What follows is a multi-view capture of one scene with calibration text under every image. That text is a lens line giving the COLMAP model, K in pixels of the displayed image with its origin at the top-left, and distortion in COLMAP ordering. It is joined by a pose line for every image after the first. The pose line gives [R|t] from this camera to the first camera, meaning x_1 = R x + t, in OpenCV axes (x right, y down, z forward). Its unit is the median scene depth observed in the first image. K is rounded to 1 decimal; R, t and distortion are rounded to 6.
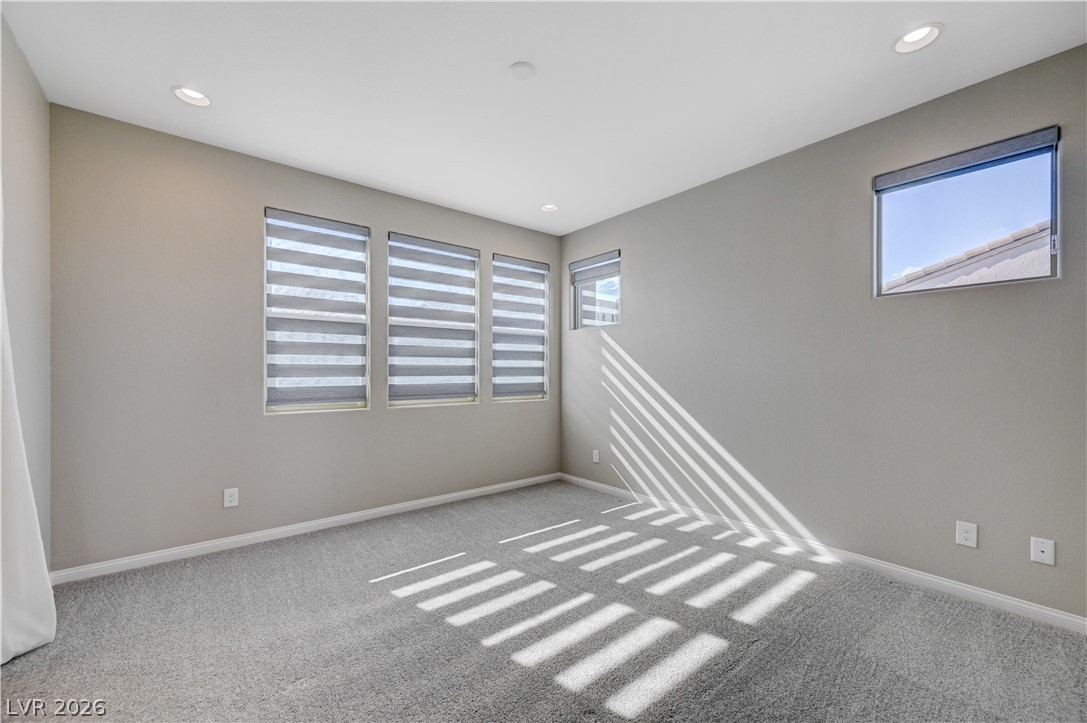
lens RADIAL K [[433.7, 0, 549.5], [0, 433.7, 373.6], [0, 0, 1]] dist [0.000195, 0.000058]
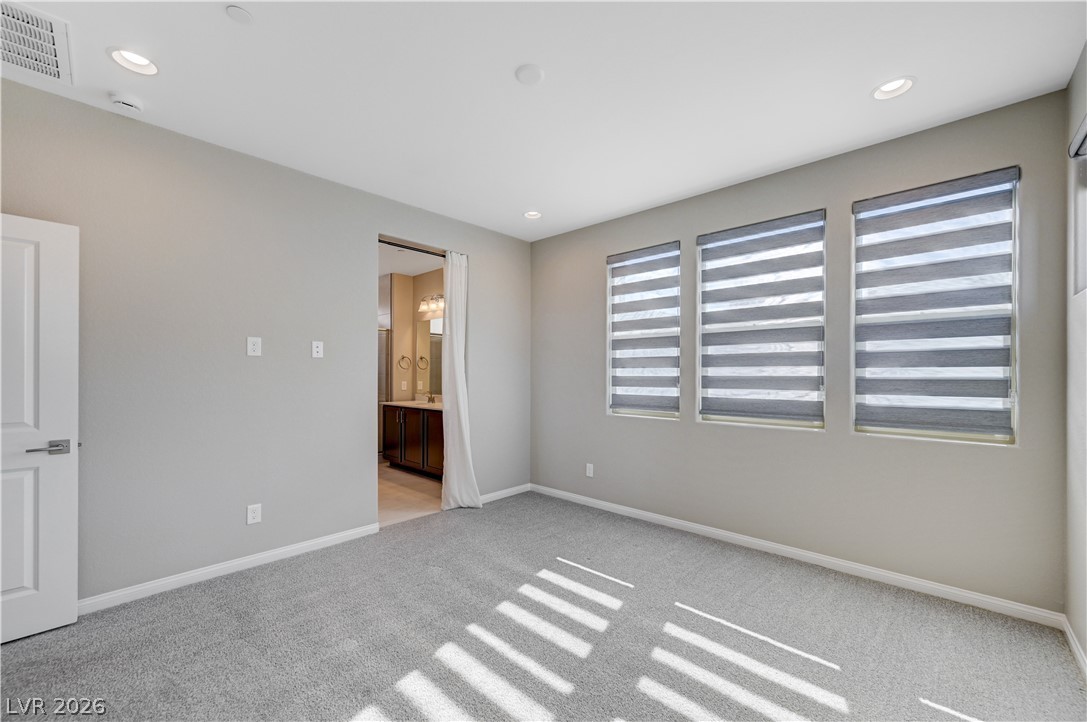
lens RADIAL K [[433.7, 0, 549.5], [0, 433.7, 373.1], [0, 0, 1]] dist [0.000195, 0.000058]
pose [[0.134107, -0.019685, -0.990771, 0.538367], [-0.025965, 0.999390, -0.023371, 0.004149], [0.990627, 0.028859, 0.133514, 0.570859]]
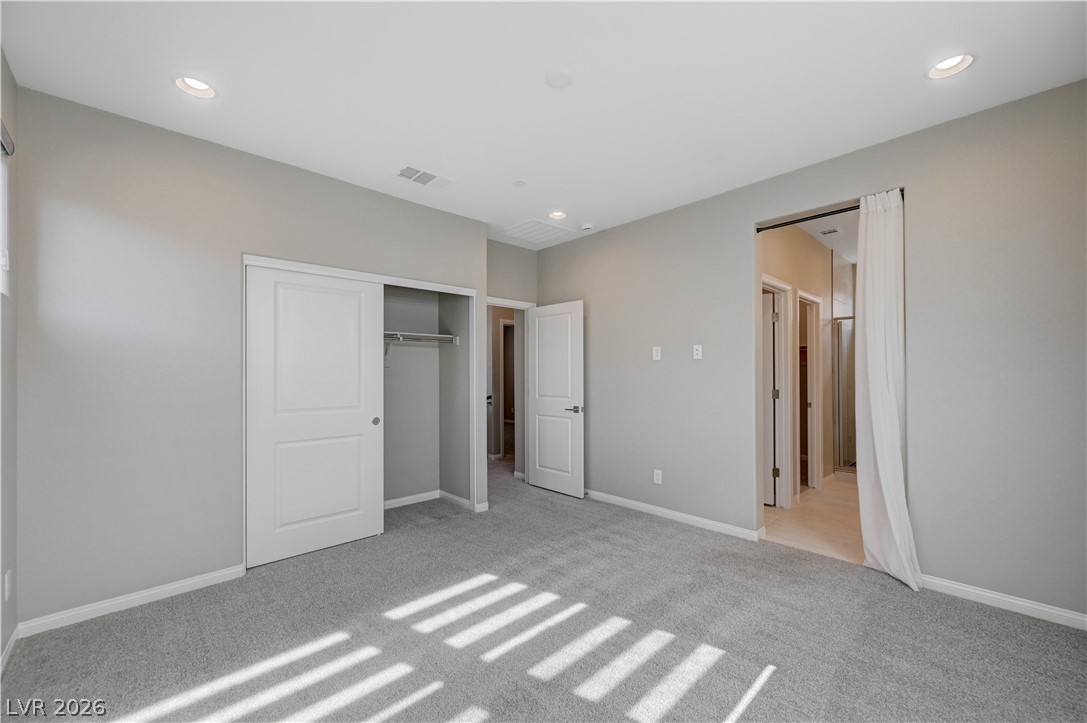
lens RADIAL K [[441.4, 0, 551.2], [0, 441.4, 369.5], [0, 0, 1]] dist [-0.015817, -0.000070]
pose [[-0.998525, -0.011813, -0.052991, 0.009514], [-0.012831, 0.999739, 0.018910, -0.025589], [0.052753, 0.019562, -0.998416, 1.209463]]
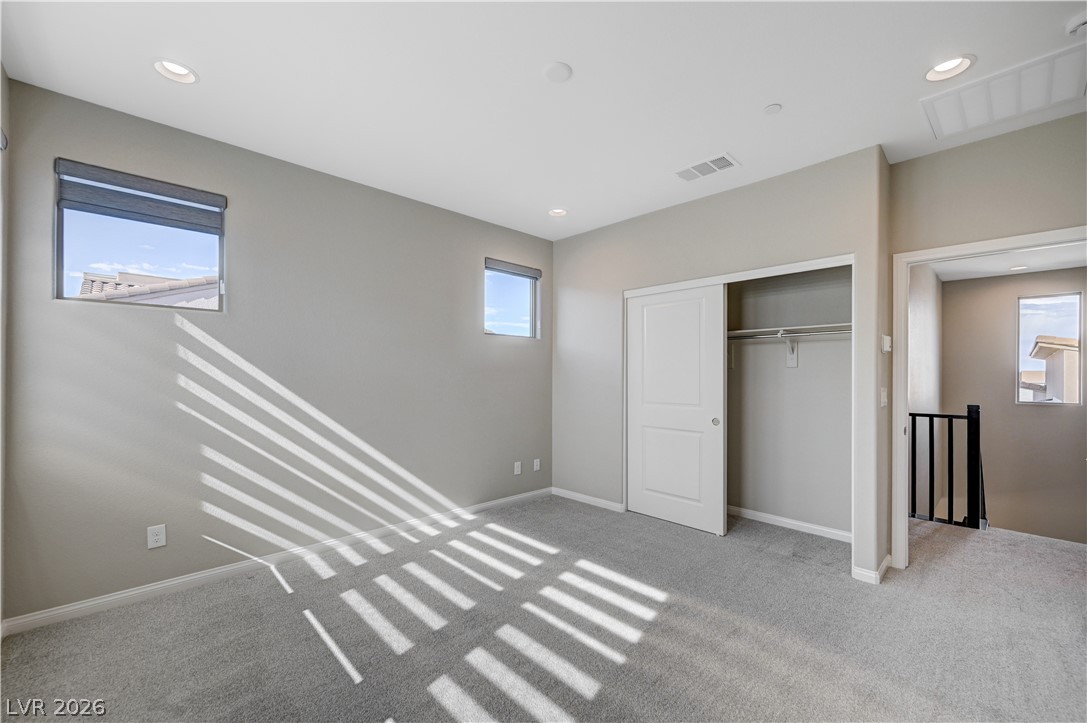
lens RADIAL K [[456.4, 0, 546.2], [0, 456.4, 375.6], [0, 0, 1]] dist [-0.000417, -0.000178]
pose [[-0.022666, -0.024432, 0.999444, -0.632857], [0.025263, 0.999368, 0.025004, -0.026656], [-0.999424, 0.025816, -0.022035, 0.650753]]
